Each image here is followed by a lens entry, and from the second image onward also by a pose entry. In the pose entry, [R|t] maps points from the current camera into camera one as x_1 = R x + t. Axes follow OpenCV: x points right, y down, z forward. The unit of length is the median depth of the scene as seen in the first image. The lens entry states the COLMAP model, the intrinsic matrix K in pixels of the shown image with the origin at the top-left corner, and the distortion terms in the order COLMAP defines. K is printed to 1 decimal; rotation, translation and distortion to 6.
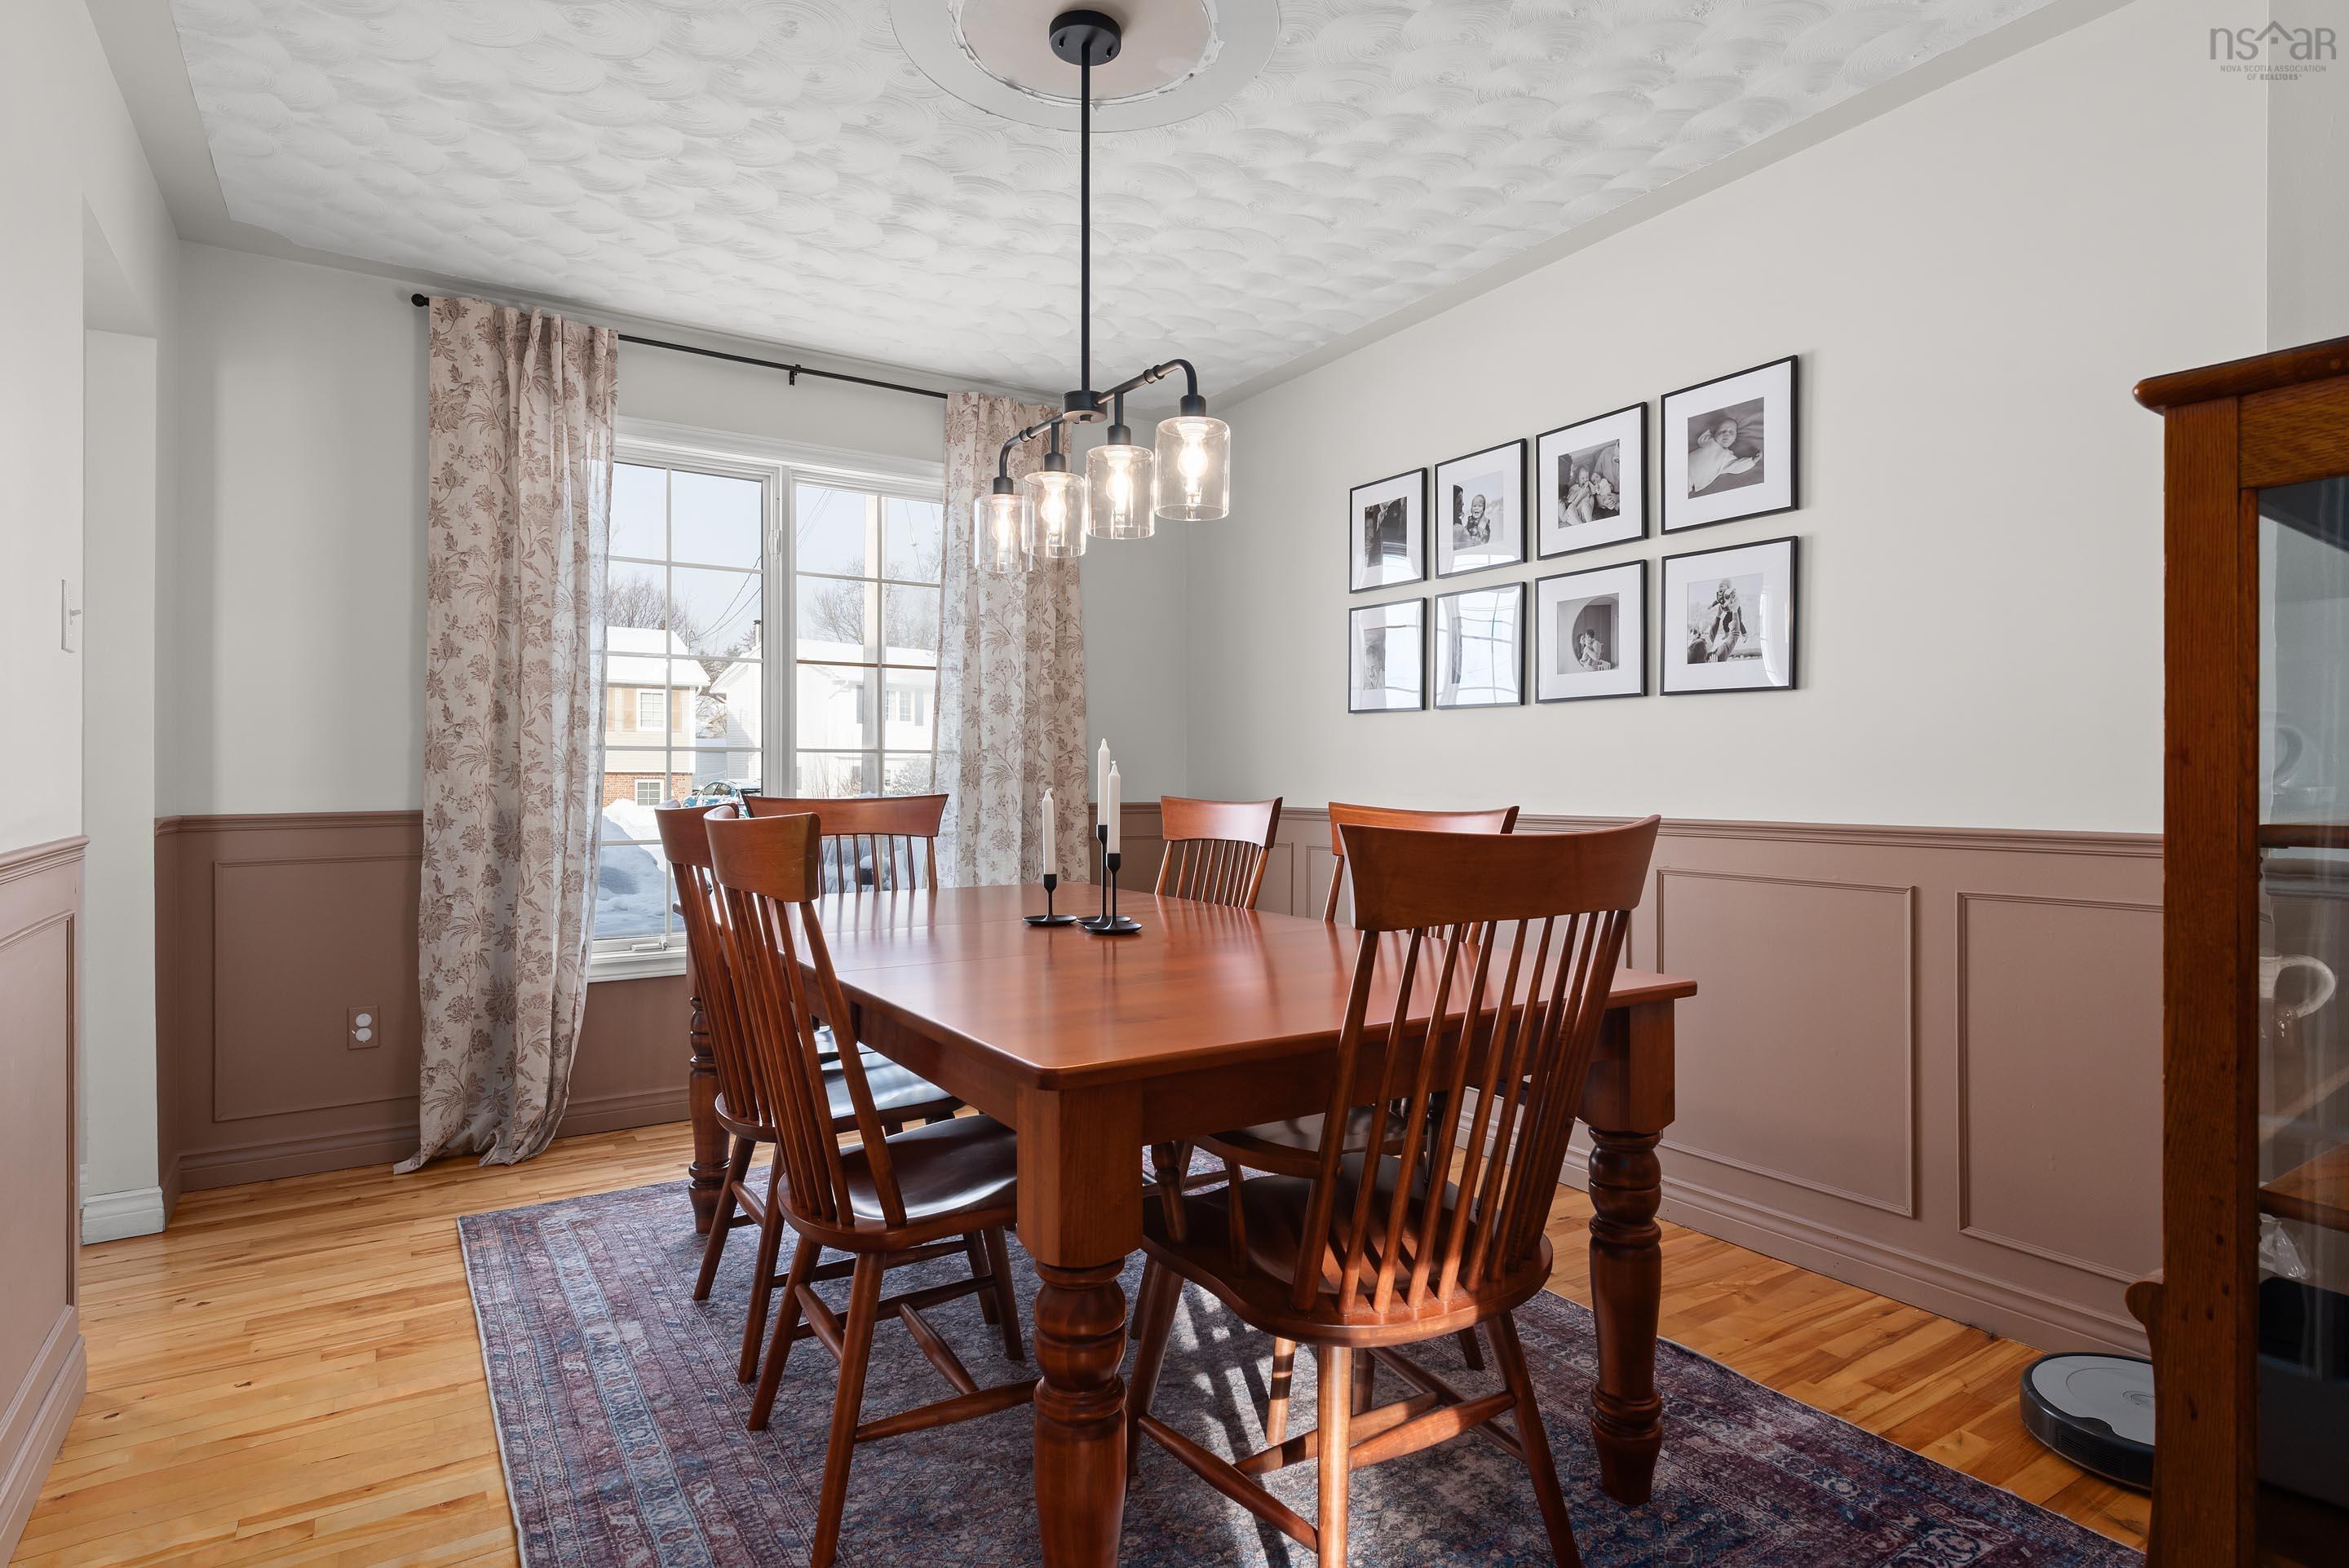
lens RADIAL K [[1213.4, 0, 1174.5], [0, 1213.4, 784.0], [0, 0, 1]] dist [-0.000052, 0.000619]
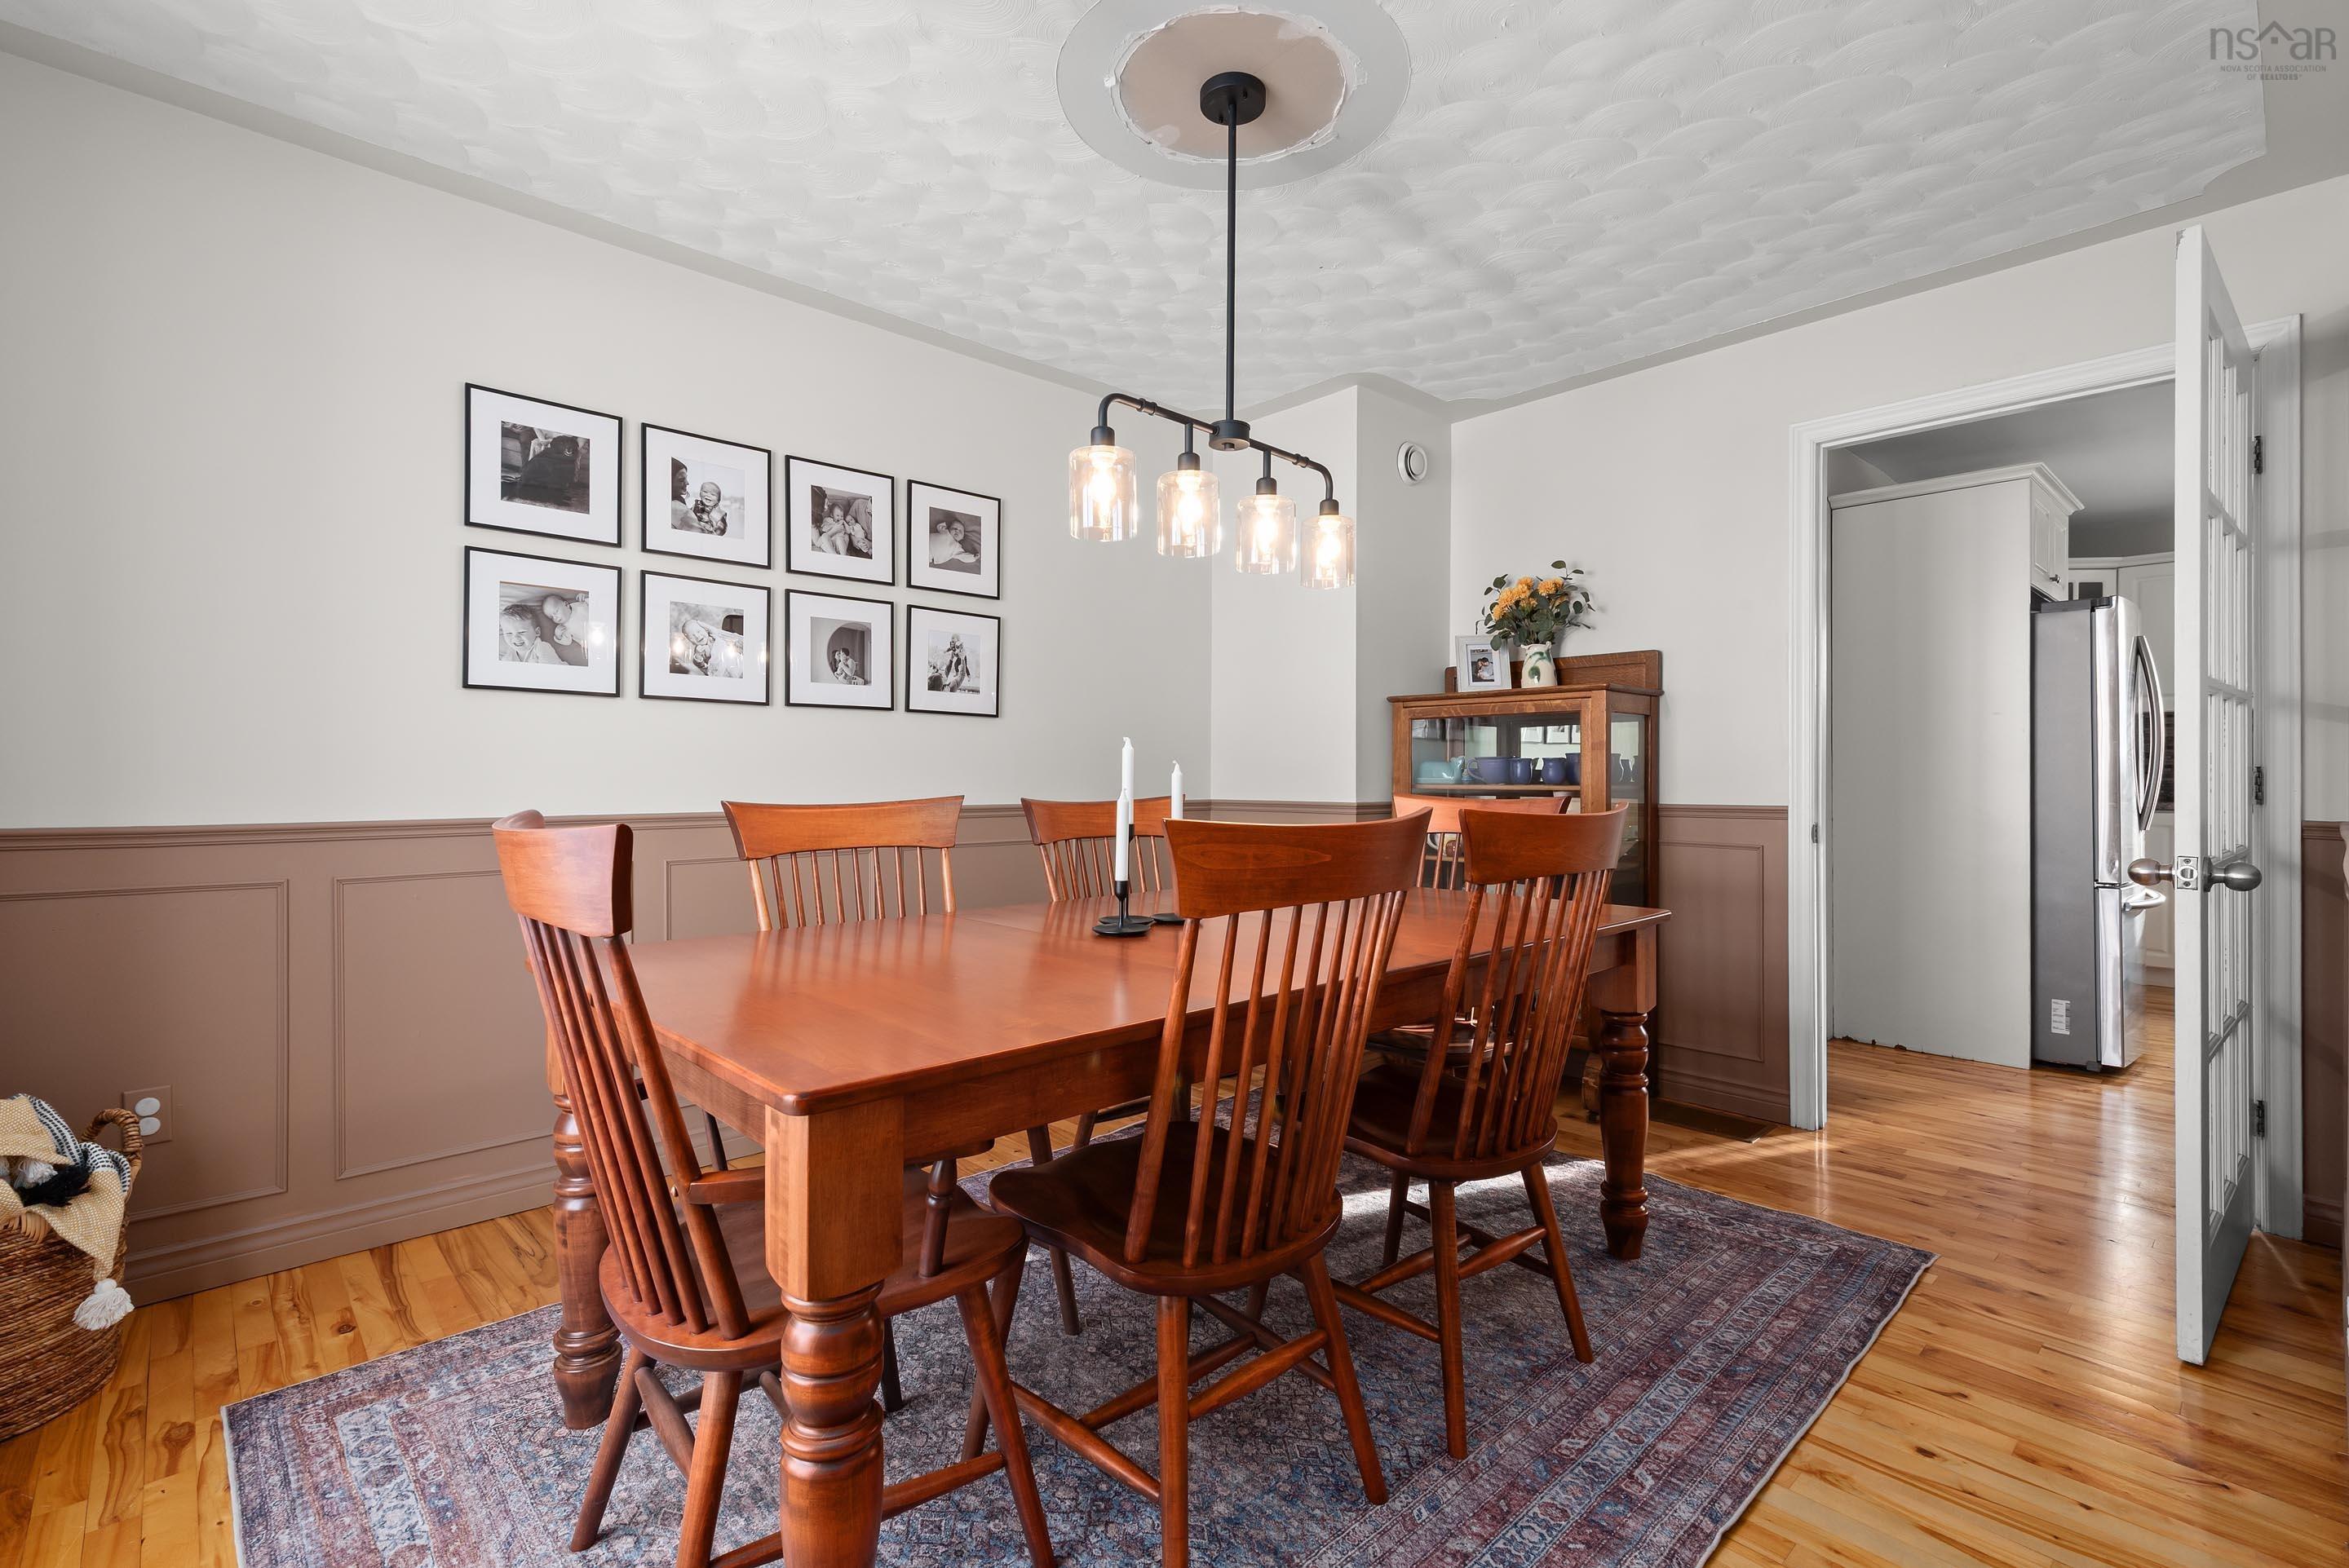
lens RADIAL K [[1054.7, 0, 1174.5], [0, 1054.7, 784.0], [0, 0, 1]] dist [0.001975, 0.000338]
pose [[-0.172411, -0.008497, 0.984988, -0.775000], [0.001104, 0.999960, 0.008820, -0.005583], [-0.985025, 0.002609, -0.172395, 0.939171]]
